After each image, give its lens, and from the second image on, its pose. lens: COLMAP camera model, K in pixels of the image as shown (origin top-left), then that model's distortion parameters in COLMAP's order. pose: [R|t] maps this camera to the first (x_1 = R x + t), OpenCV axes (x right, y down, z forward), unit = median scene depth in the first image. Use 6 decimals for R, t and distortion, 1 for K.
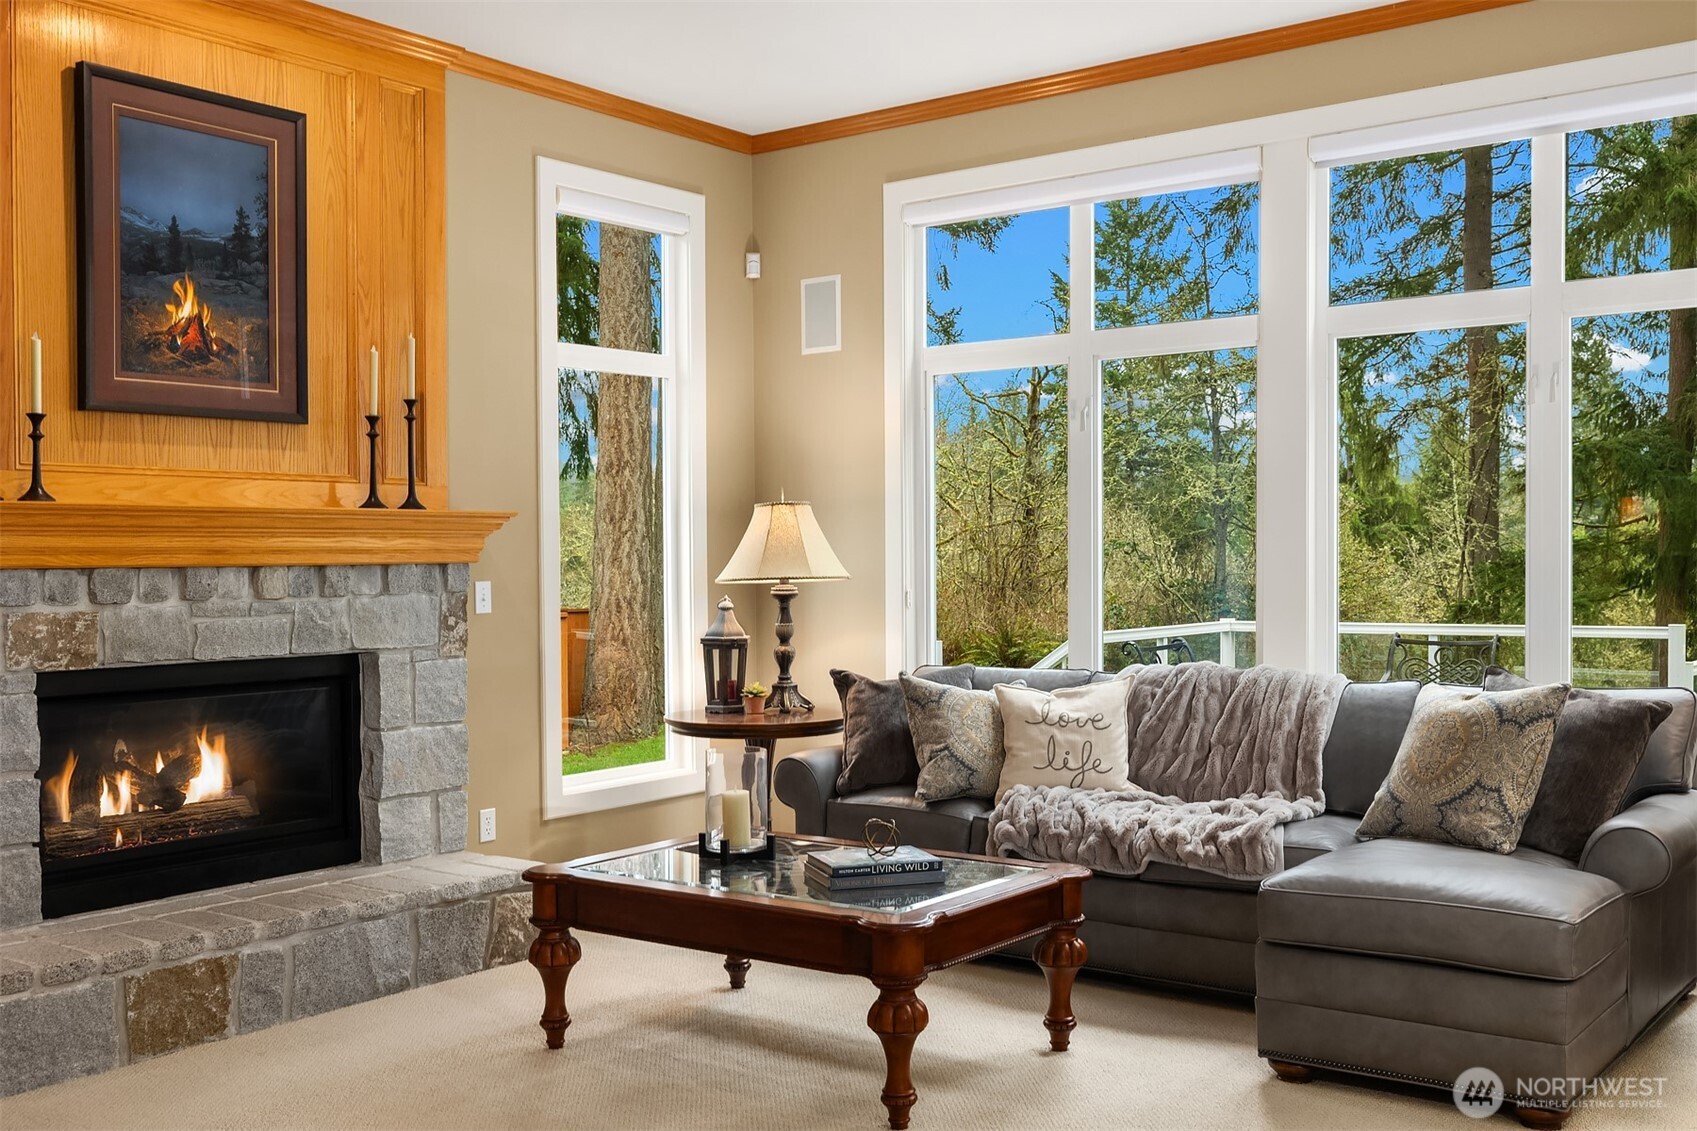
lens RADIAL K [[1694.5, 0, 848.3], [0, 1694.5, 566.2], [0, 0, 1]] dist [-0.000080, 0.000000]
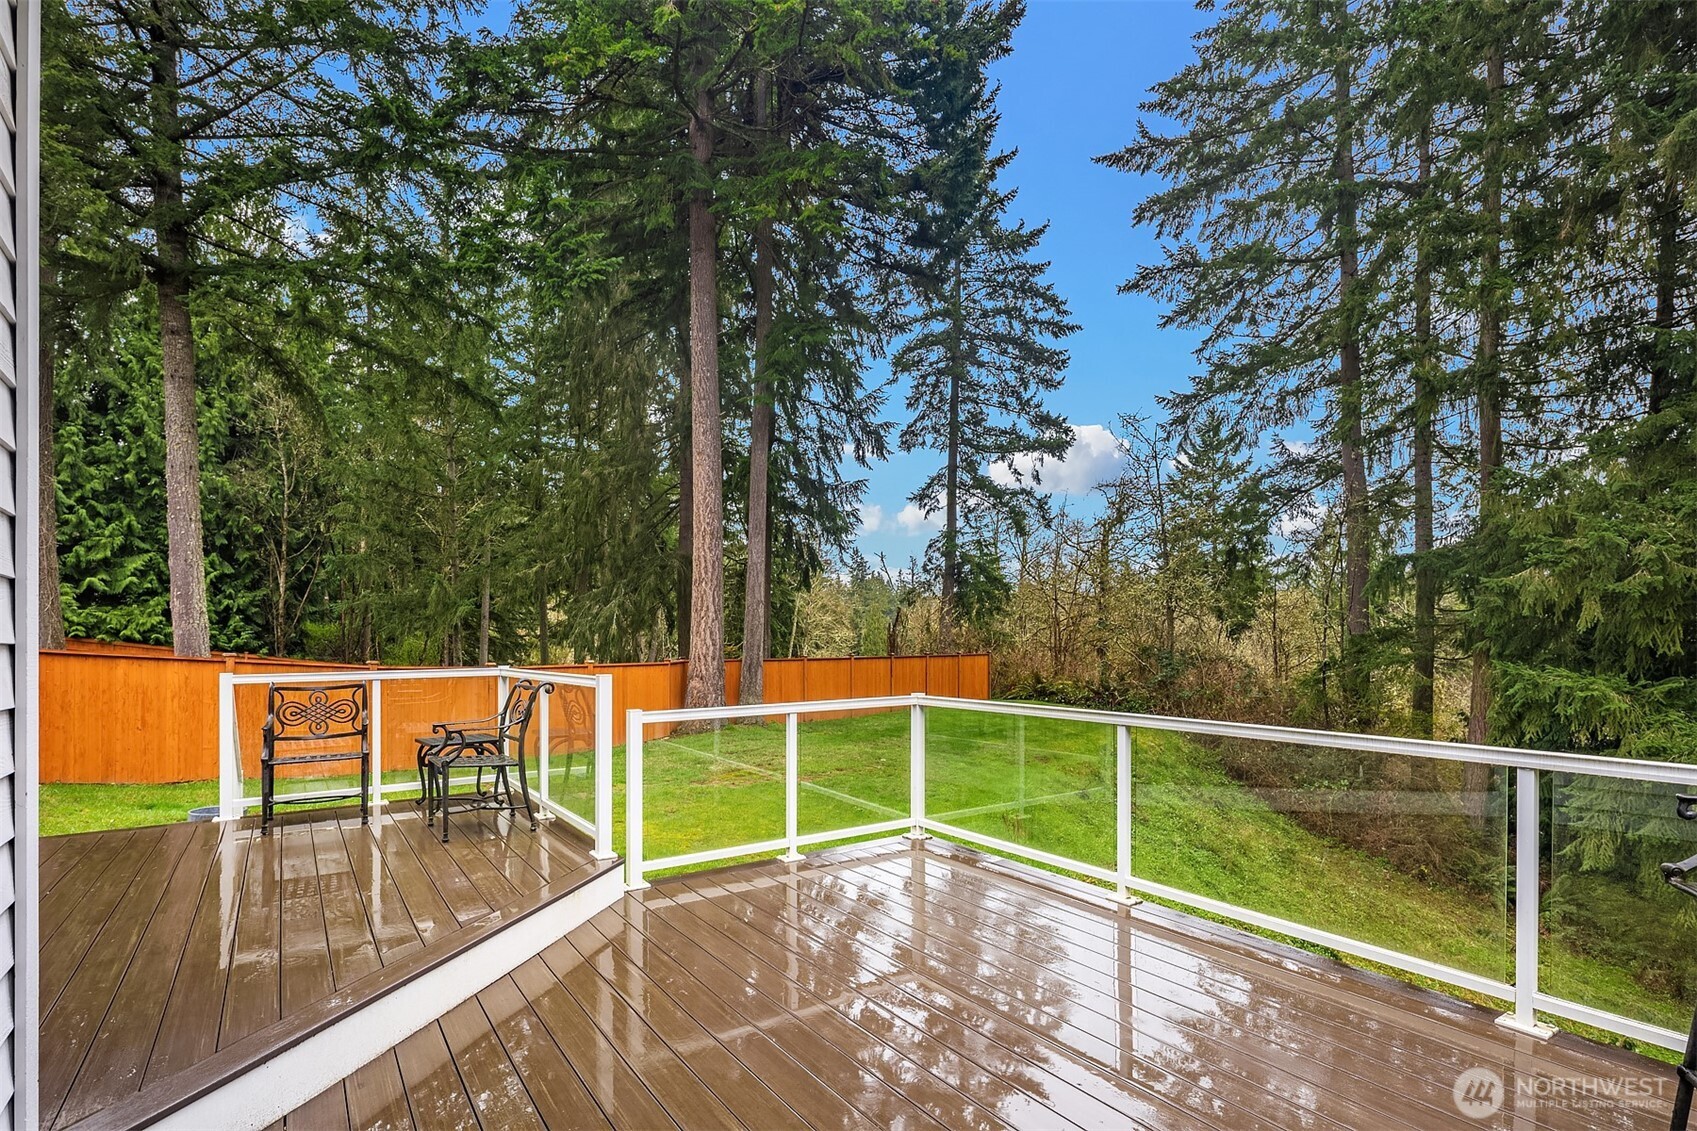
lens RADIAL K [[831.1, 0, 845.7], [0, 831.1, 639.2], [0, 0, 1]] dist [0.002730, 0.000203]
pose [[0.944696, 0.000802, -0.327945, 0.089327], [-0.001486, 0.999997, -0.001834, 0.001402], [0.327943, 0.002220, 0.944695, 0.062251]]
